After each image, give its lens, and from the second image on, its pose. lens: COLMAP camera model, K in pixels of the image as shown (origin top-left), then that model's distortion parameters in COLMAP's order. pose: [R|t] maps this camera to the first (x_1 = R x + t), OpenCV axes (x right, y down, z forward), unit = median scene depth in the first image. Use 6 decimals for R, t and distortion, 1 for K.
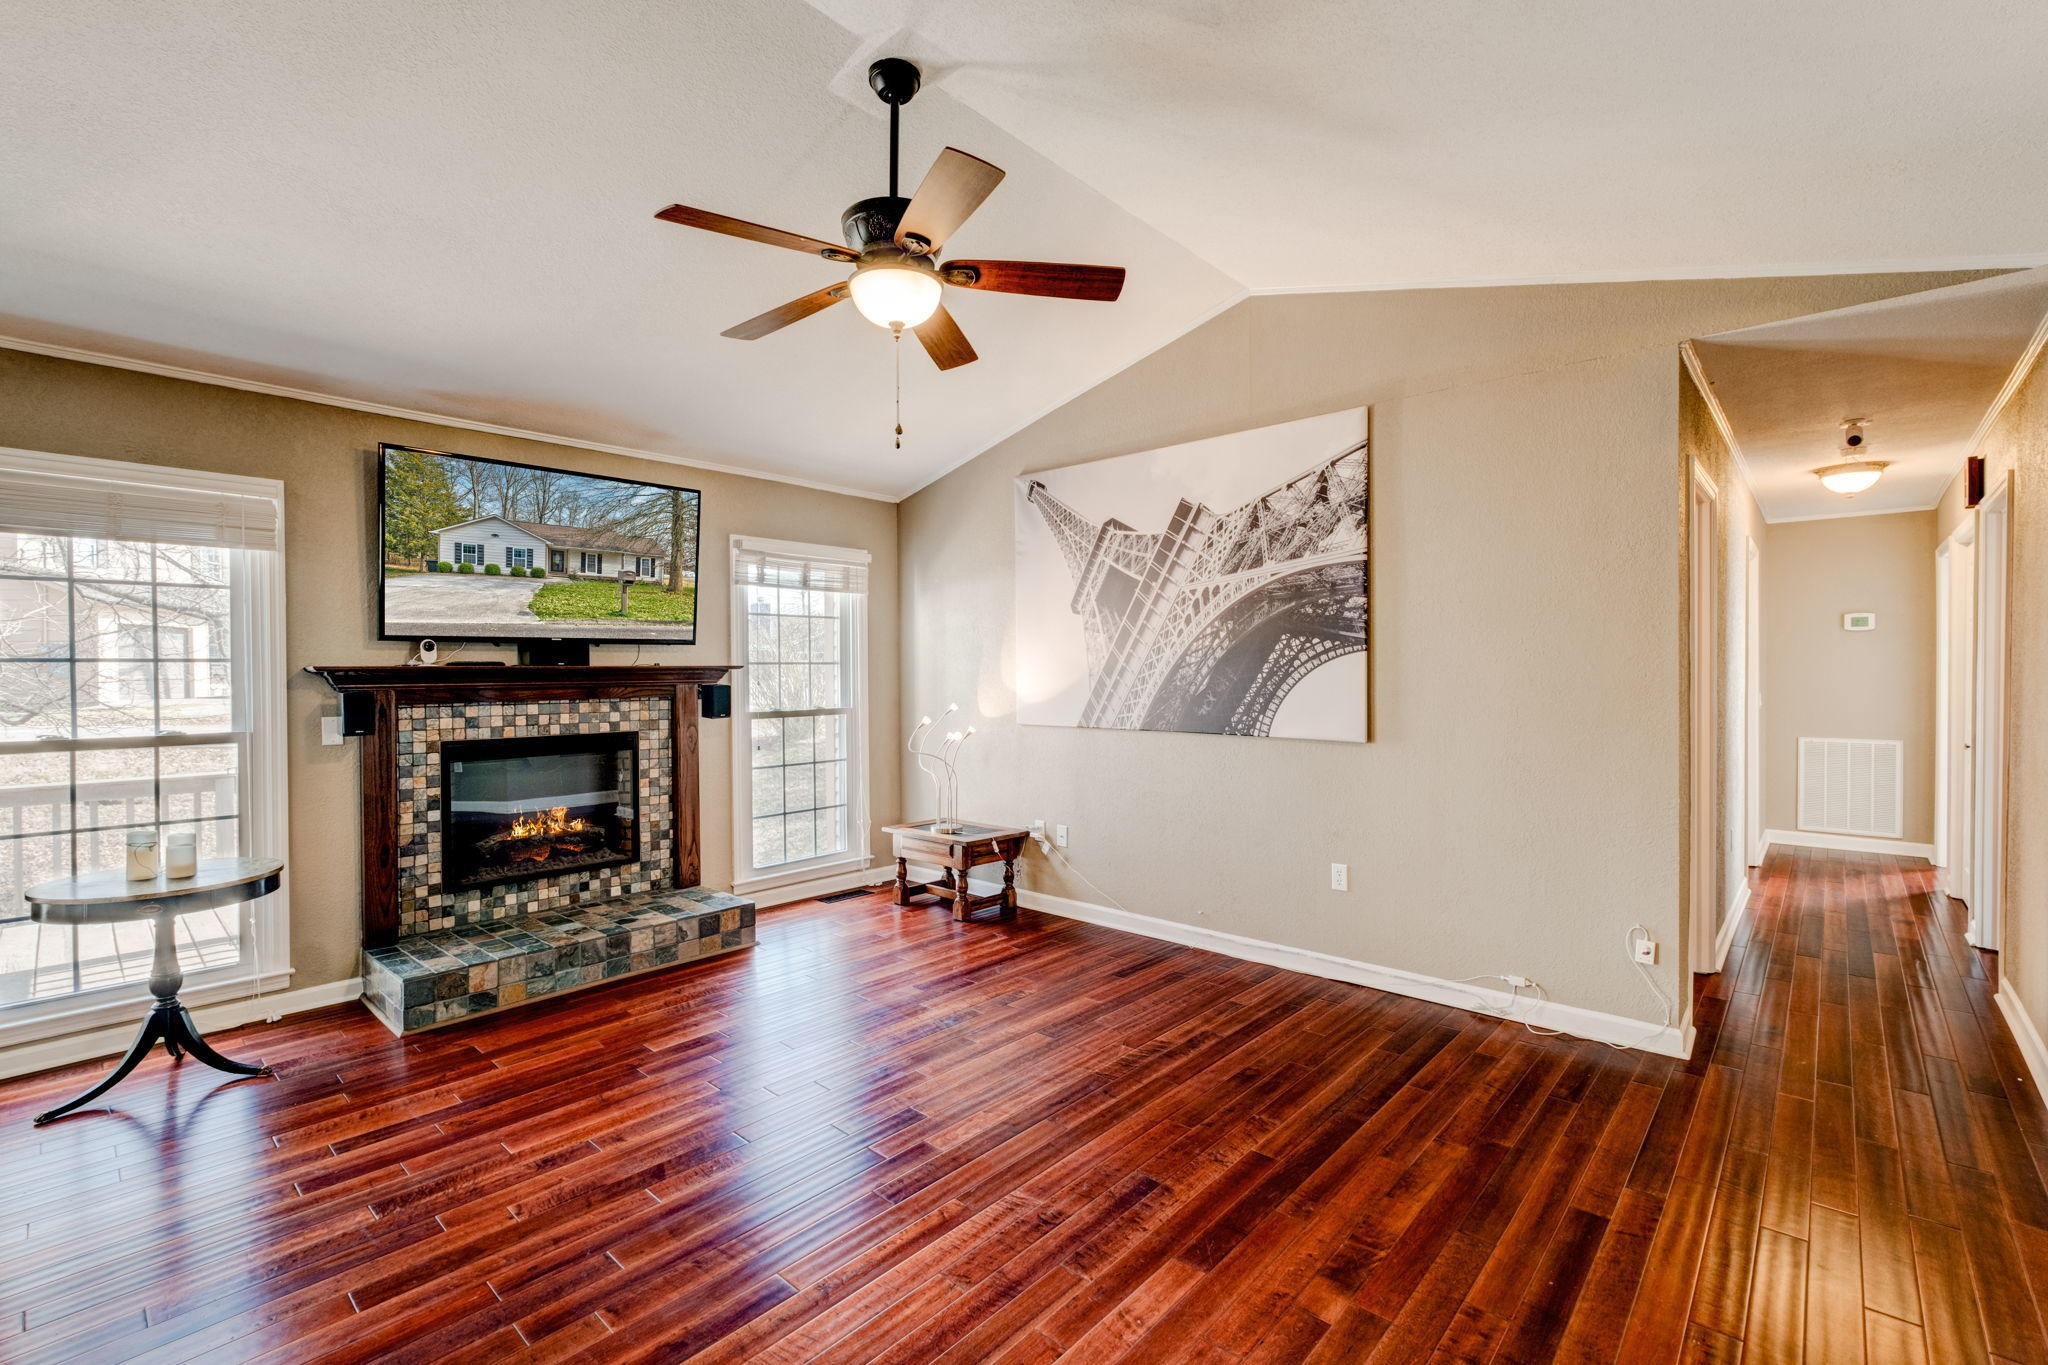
lens RADIAL K [[896.4, 0, 1030.9], [0, 896.4, 679.5], [0, 0, 1]] dist [-0.003368, -0.000040]
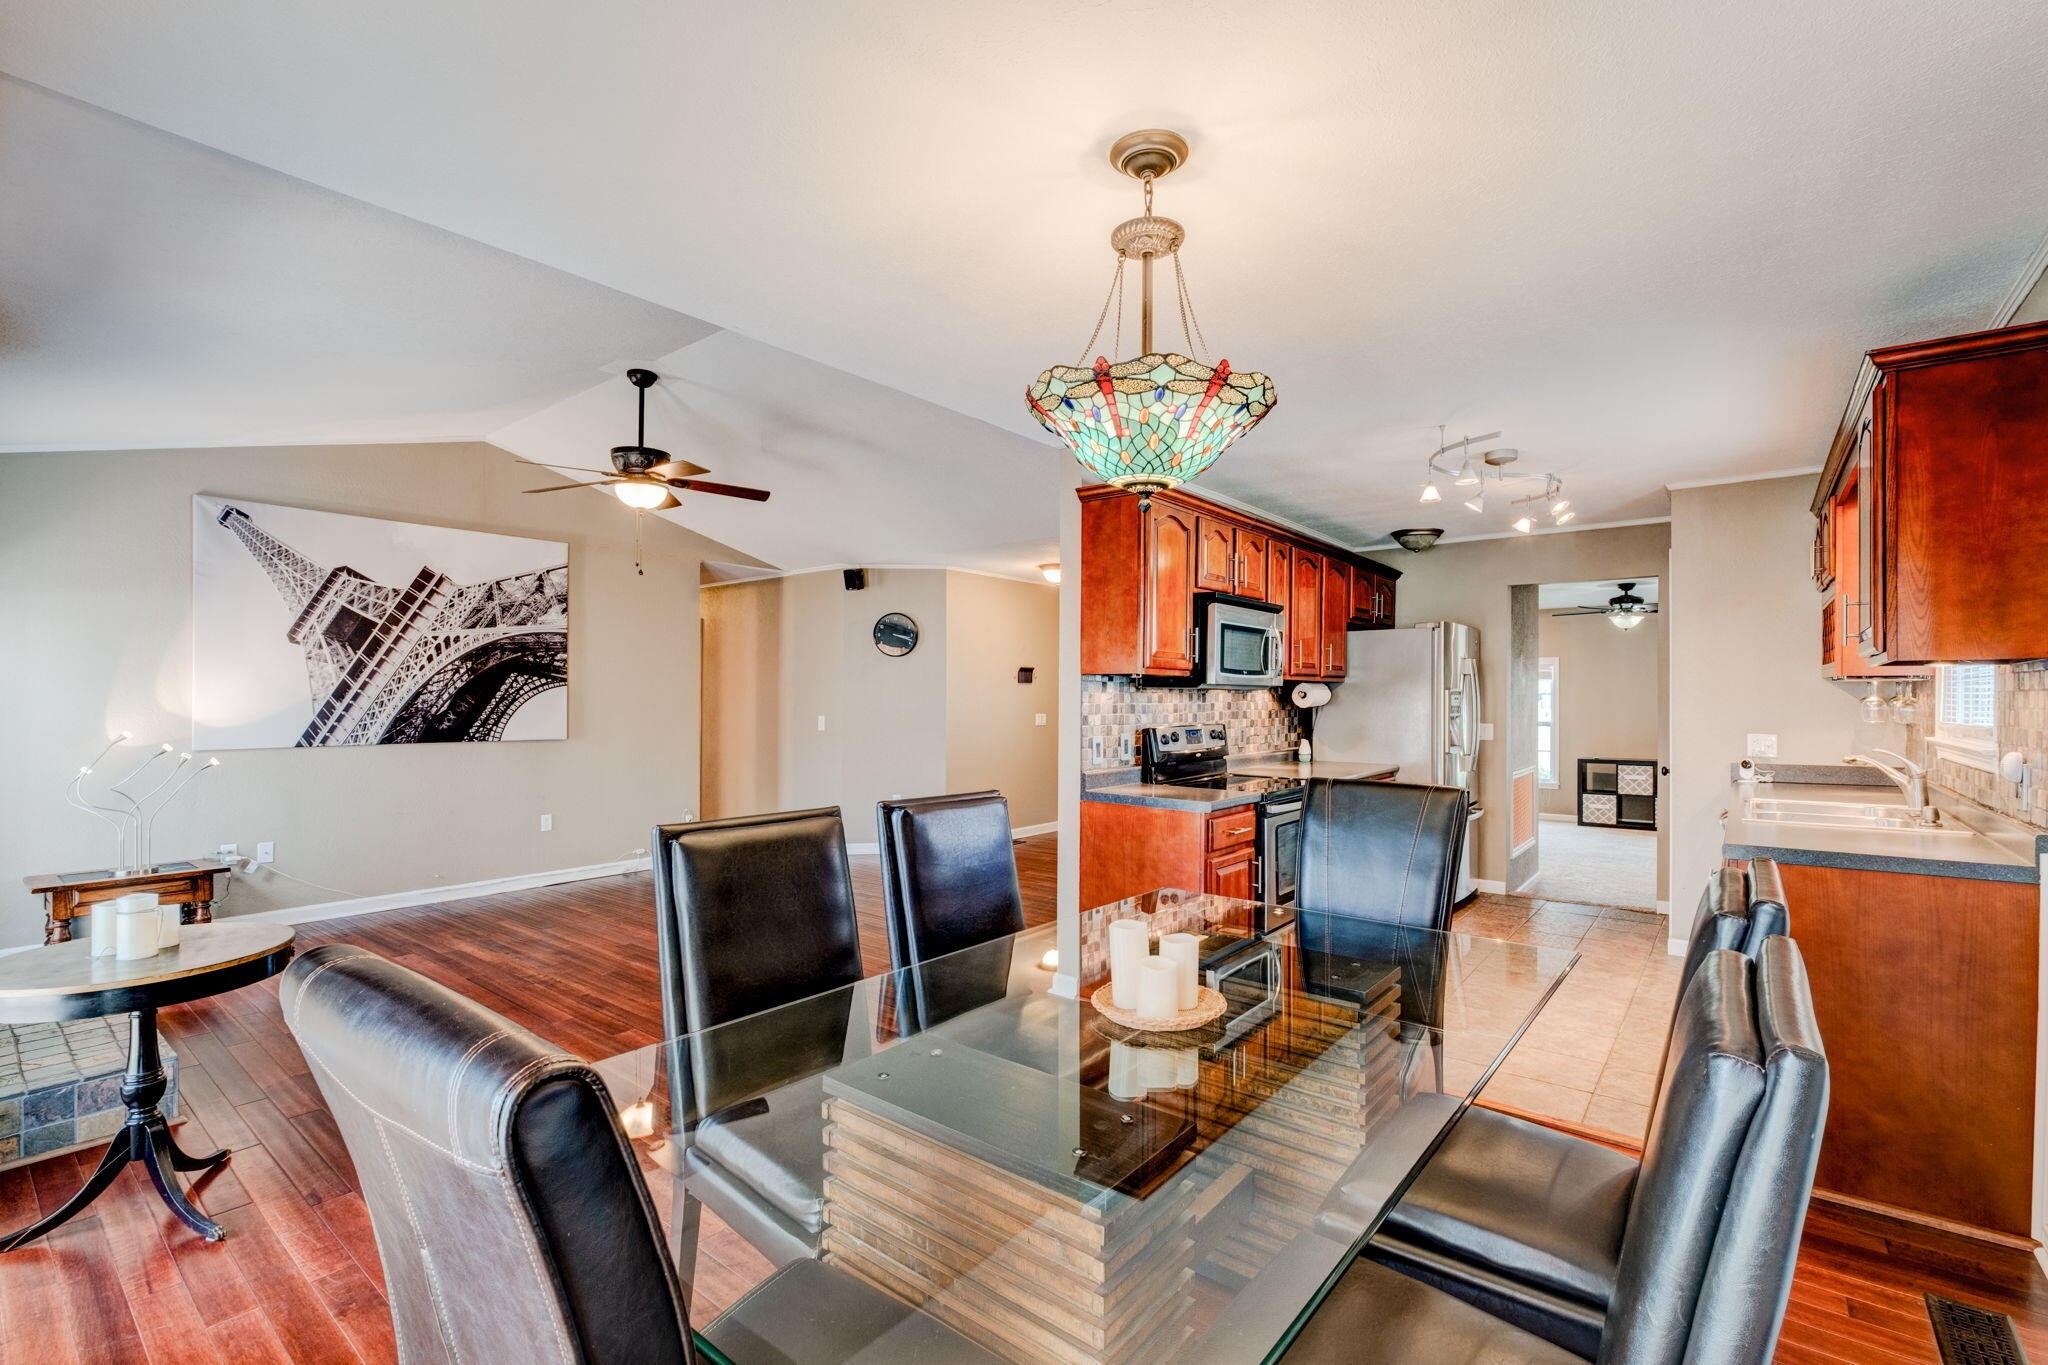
lens RADIAL K [[906.2, 0, 1028.3], [0, 906.2, 699.8], [0, 0, 1]] dist [-0.002851, -0.000661]
pose [[-0.053431, 0.003403, 0.998566, -1.263564], [0.008495, 0.999960, -0.002953, 0.007043], [-0.998535, 0.008325, -0.053458, 0.190468]]
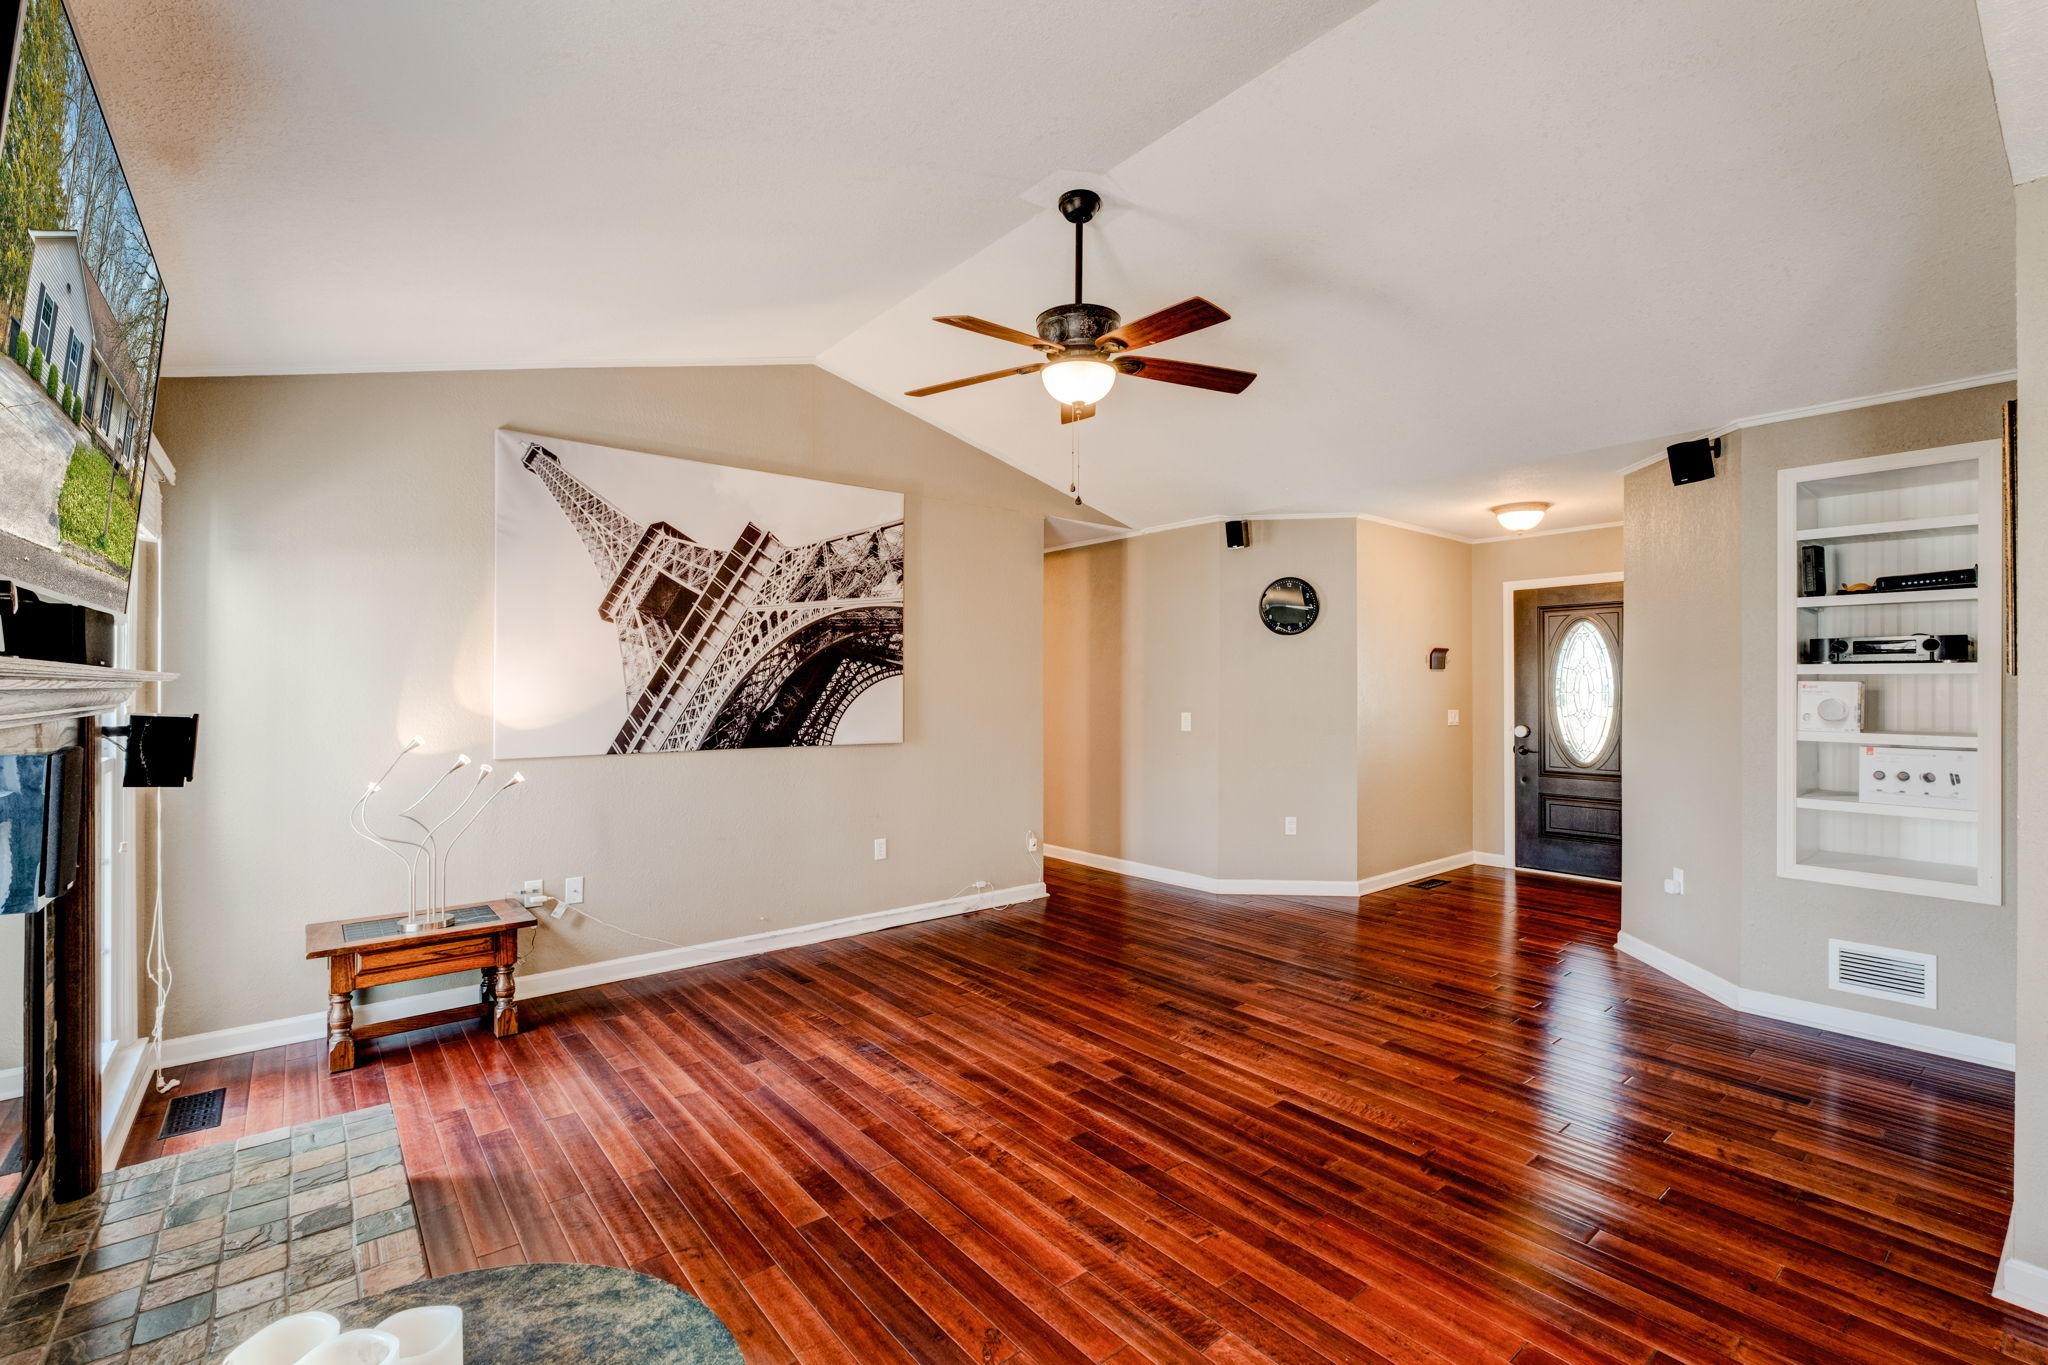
lens RADIAL K [[894.7, 0, 1030.0], [0, 894.7, 684.6], [0, 0, 1]] dist [-0.002722, -0.000381]
pose [[0.151224, 0.008697, 0.988461, -0.835270], [0.008728, 0.999911, -0.010134, -0.001267], [-0.988461, 0.010160, 0.151135, 0.547480]]
